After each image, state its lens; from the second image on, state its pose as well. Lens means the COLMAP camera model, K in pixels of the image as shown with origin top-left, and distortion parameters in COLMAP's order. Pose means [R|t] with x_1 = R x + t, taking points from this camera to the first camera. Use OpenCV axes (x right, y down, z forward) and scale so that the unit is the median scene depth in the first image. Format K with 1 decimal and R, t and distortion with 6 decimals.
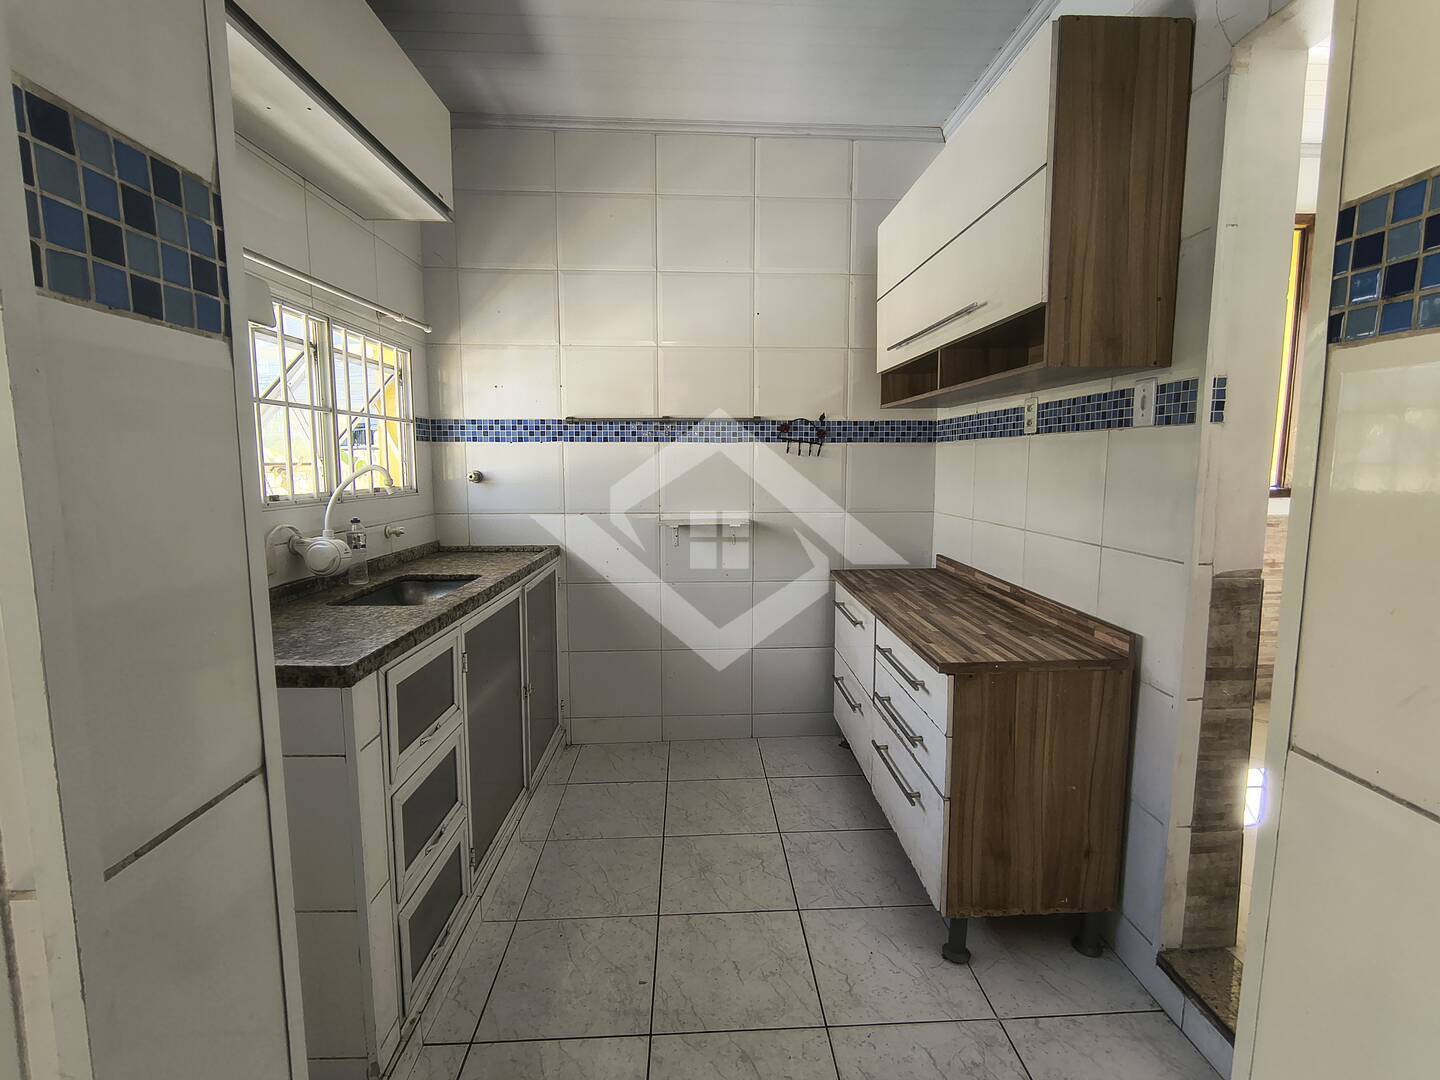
lens RADIAL K [[675.5, 0, 717.2], [0, 675.5, 544.0], [0, 0, 1]] dist [-0.015451, 0.004710]
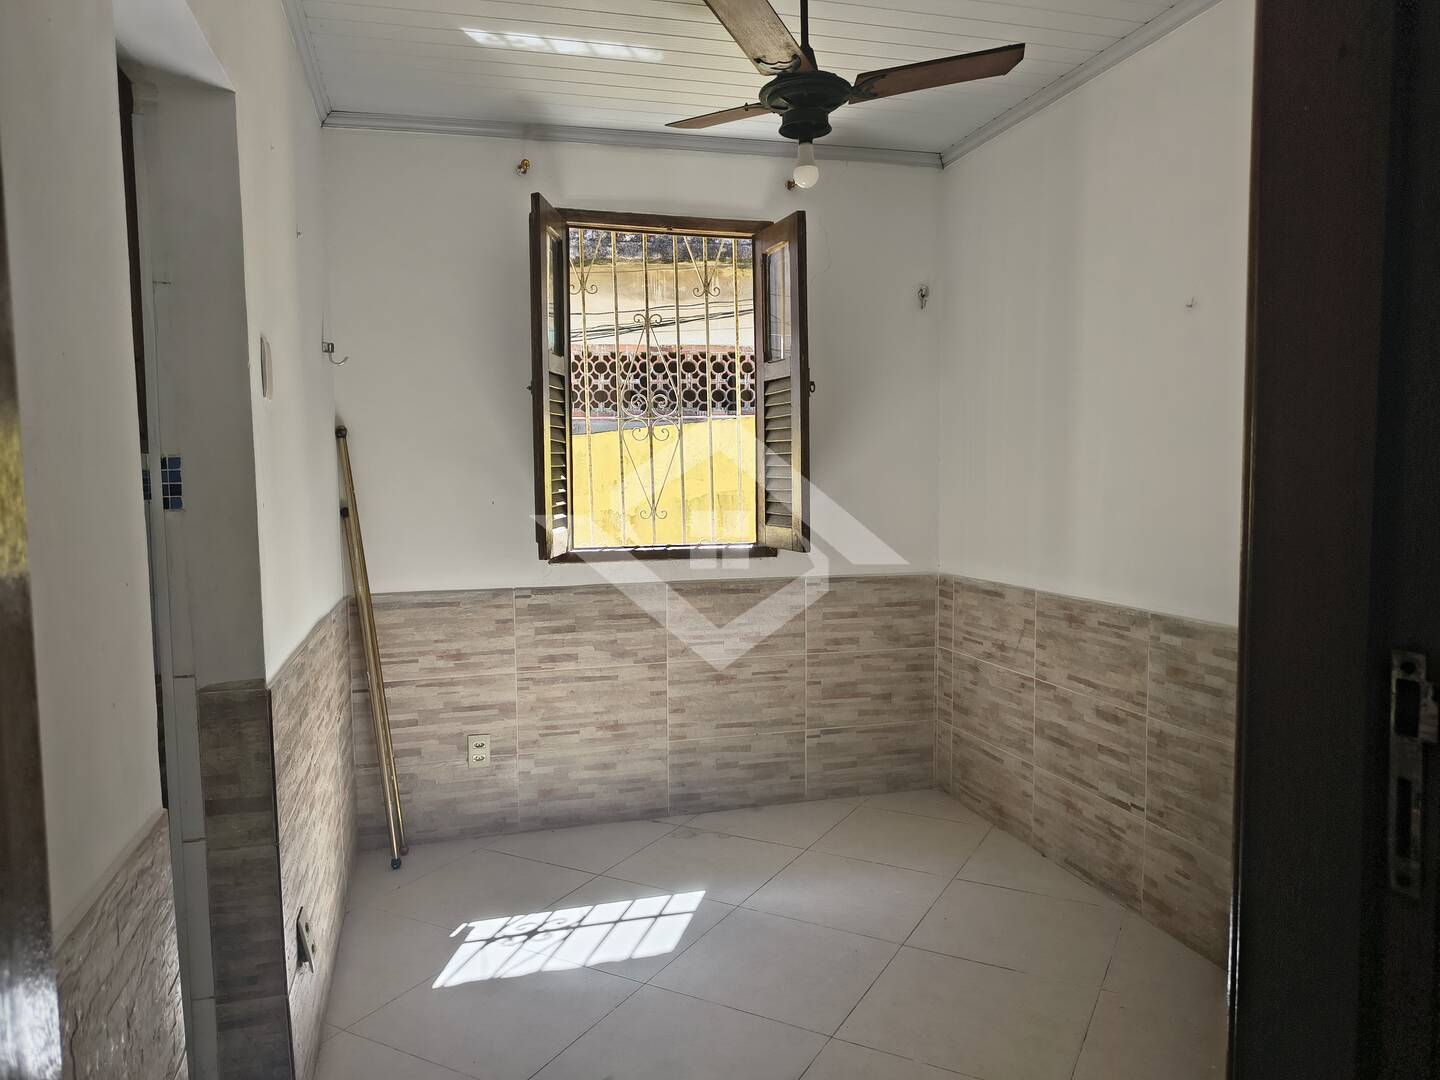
lens RADIAL K [[993.0, 0, 741.0], [0, 993.0, 551.9], [0, 0, 1]] dist [0.043455, -0.049429]
pose [[0.976330, -0.025921, 0.214726, 0.806556], [0.036426, 0.998318, -0.045111, -0.030710], [-0.213196, 0.051865, 0.975632, -0.264899]]
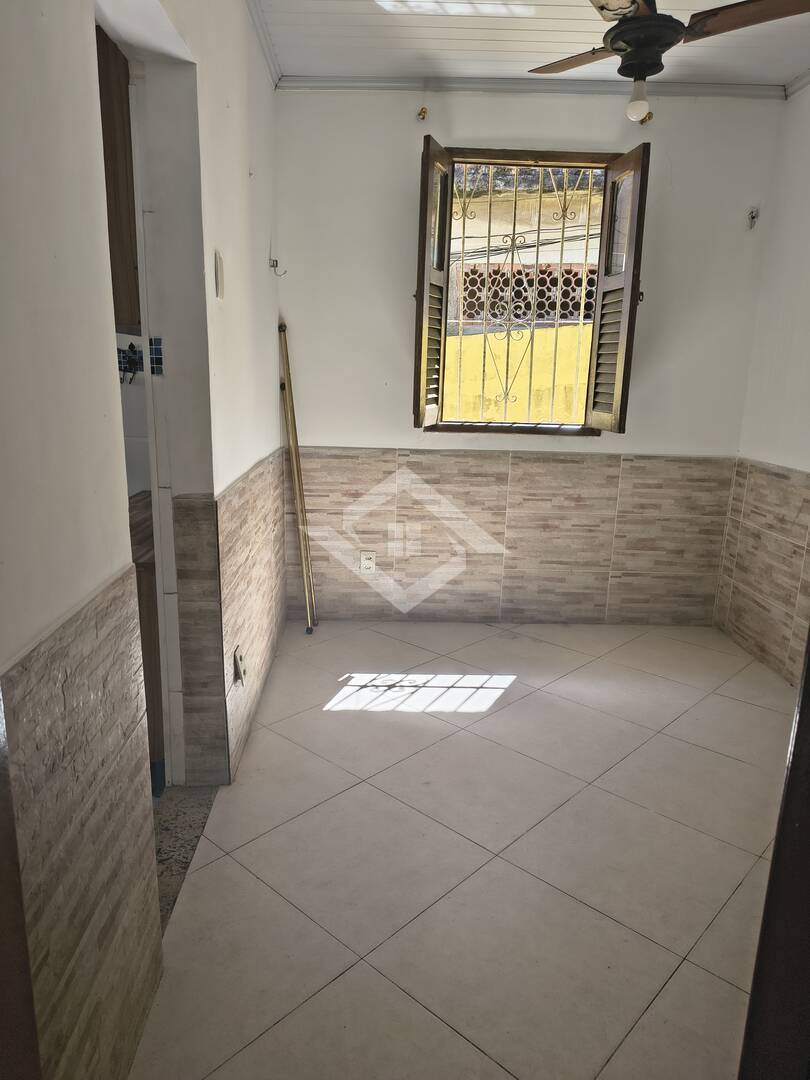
lens RADIAL K [[744.8, 0, 397.2], [0, 744.8, 551.0], [0, 0, 1]] dist [0.043455, -0.049429]
pose [[0.999018, 0.032368, -0.030270, 0.858931], [-0.028738, 0.993121, 0.113515, -0.017371], [0.033736, -0.112533, 0.993075, -0.288126]]
